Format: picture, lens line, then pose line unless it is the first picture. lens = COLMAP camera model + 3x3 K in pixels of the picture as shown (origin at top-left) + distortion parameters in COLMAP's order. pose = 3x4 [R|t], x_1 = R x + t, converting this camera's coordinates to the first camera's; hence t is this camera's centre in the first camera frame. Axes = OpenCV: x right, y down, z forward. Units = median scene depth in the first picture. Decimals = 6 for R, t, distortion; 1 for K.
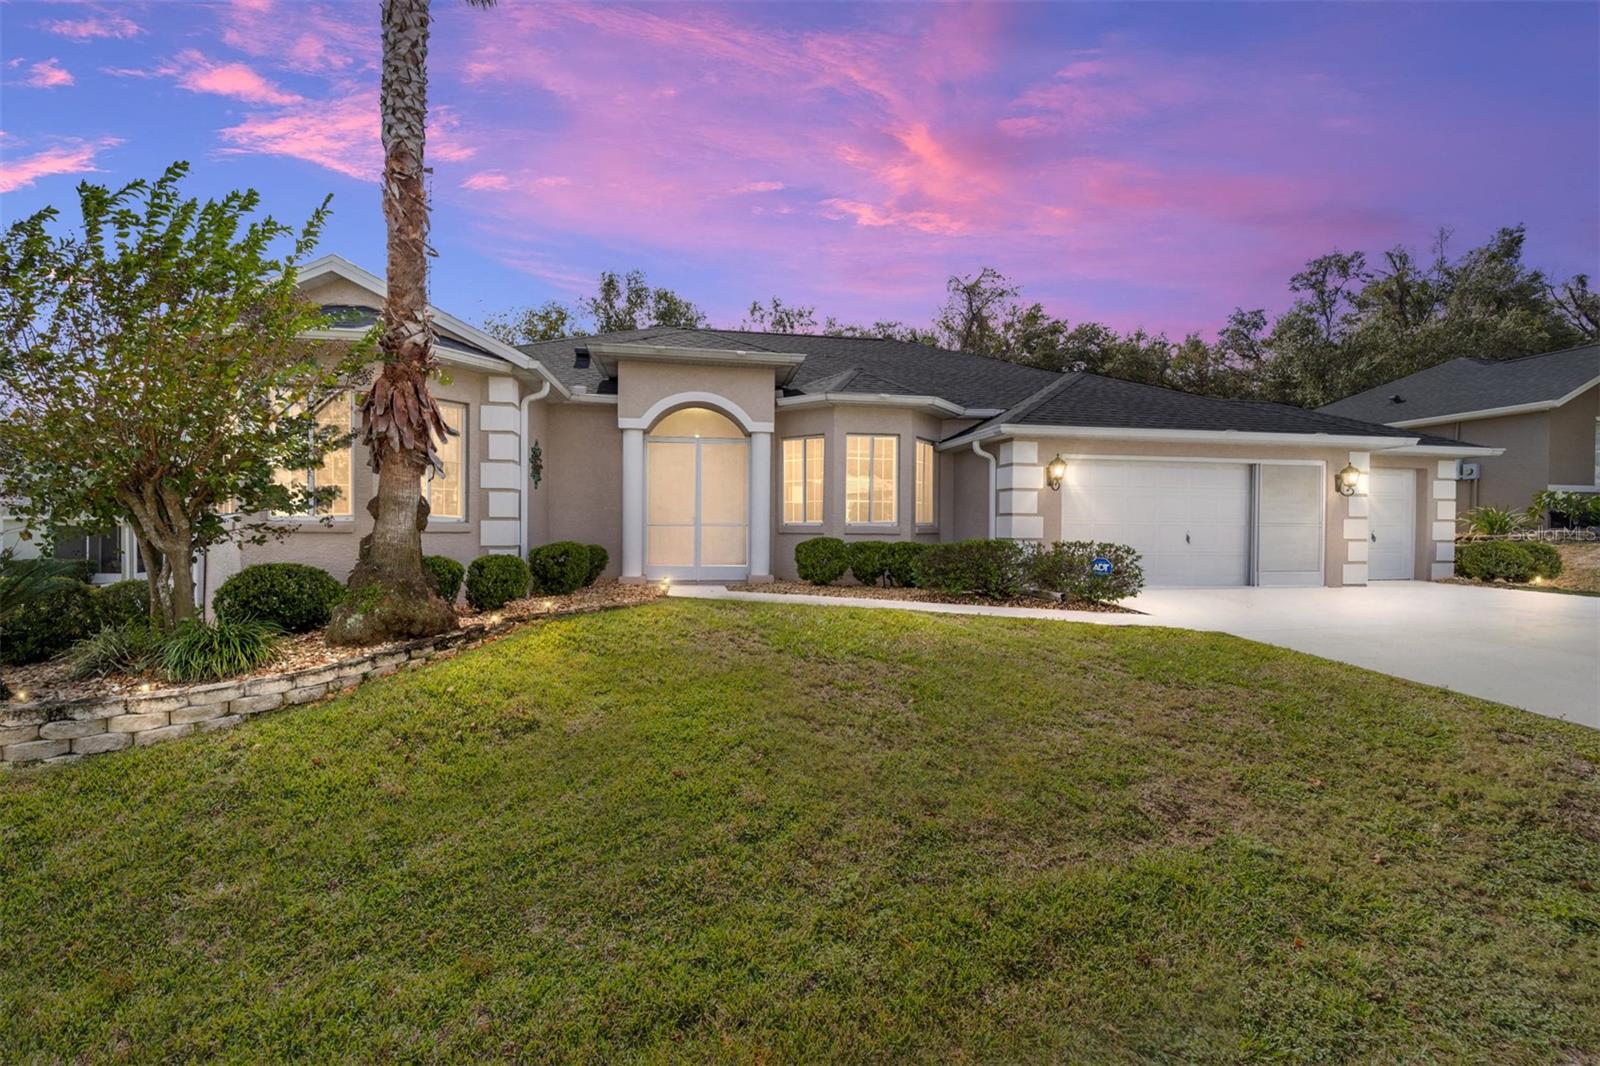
lens RADIAL K [[645.5, 0, 793.2], [0, 645.5, 526.2], [0, 0, 1]] dist [0.010103, -0.000157]
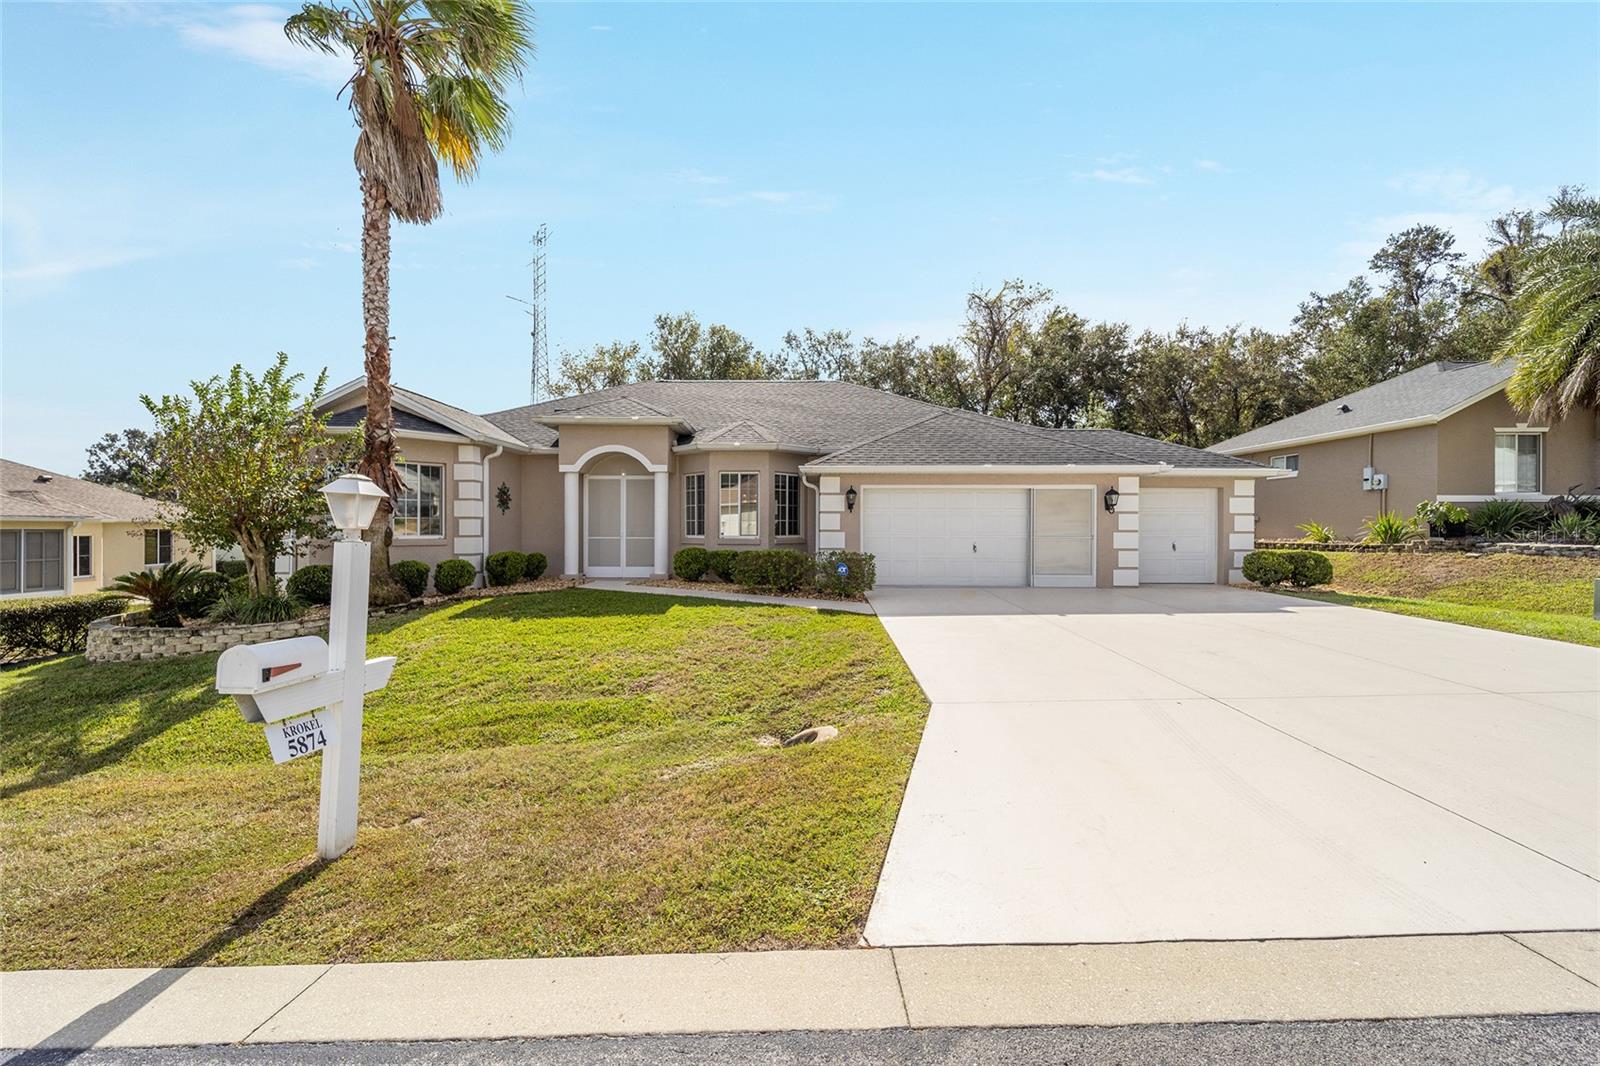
lens RADIAL K [[645.0, 0, 793.7], [0, 645.0, 535.0], [0, 0, 1]] dist [0.034282, -0.000062]
pose [[0.979318, -0.001771, -0.202318, 0.526846], [0.004598, 0.999898, 0.013504, -0.026691], [0.202273, -0.014155, 0.979227, -0.315318]]
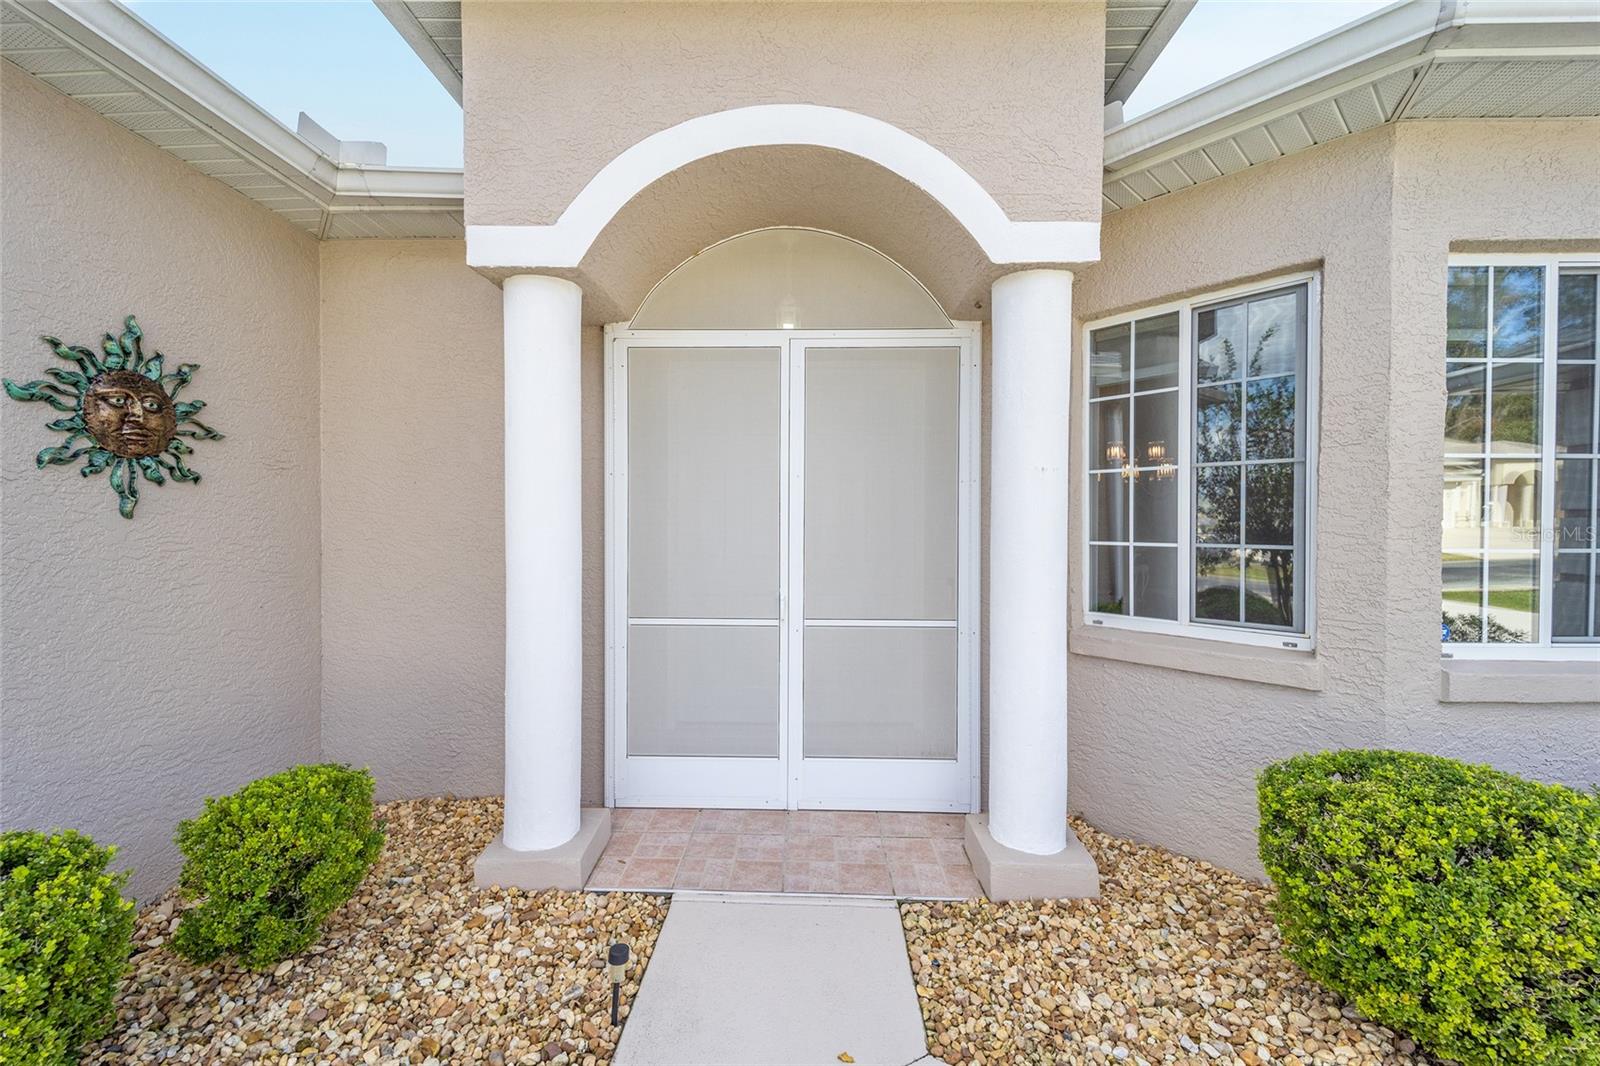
lens RADIAL K [[645.5, 0, 793.2], [0, 645.5, 526.2], [0, 0, 1]] dist [0.010103, -0.000157]
pose [[0.970829, -0.000721, -0.239773, -0.085424], [0.005406, 0.999807, 0.018882, -0.054970], [0.239713, -0.019628, 0.970645, 0.763464]]
